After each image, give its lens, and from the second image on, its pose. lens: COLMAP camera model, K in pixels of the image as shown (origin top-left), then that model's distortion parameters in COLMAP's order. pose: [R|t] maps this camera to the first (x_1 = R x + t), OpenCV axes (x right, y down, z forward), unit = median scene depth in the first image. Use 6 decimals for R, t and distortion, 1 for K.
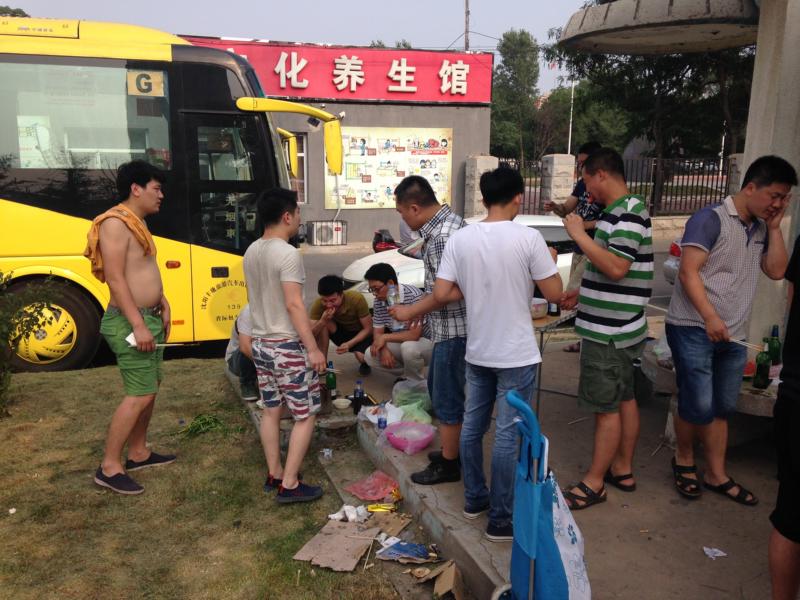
lens RADIAL K [[747.9, 0, 389.9], [0, 747.9, 318.5], [0, 0, 1]] dist [0.221004, -0.314867]
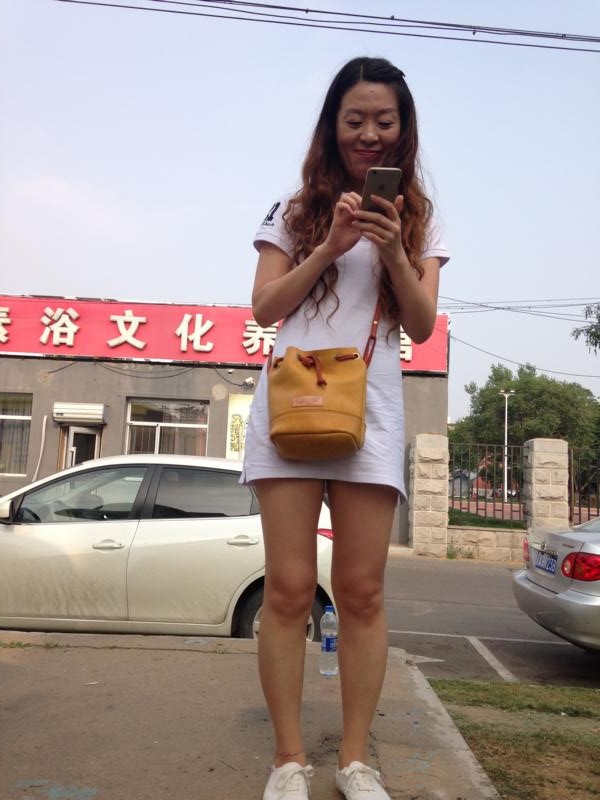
lens RADIAL K [[747.9, 0, 300.7], [0, 747.9, 404.9], [0, 0, 1]] dist [0.221004, -0.314867]
pose [[0.942700, 0.006711, -0.333574, 0.256551], [-0.111201, 0.948952, -0.295169, -0.005698], [0.314565, 0.315350, 0.895323, 0.277716]]
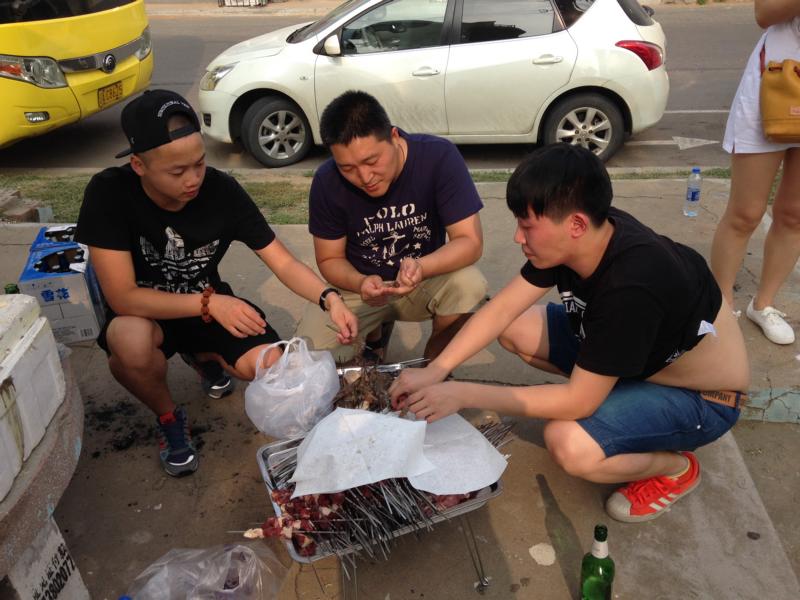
lens RADIAL K [[747.9, 0, 400.0], [0, 747.9, 300.0], [0, 0, 1]] dist [0.155857, -0.233268]
pose [[0.901925, 0.165676, -0.398851, 0.227288], [-0.045472, 0.954791, 0.293778, -0.033221], [0.429491, -0.246830, 0.868684, 0.222675]]
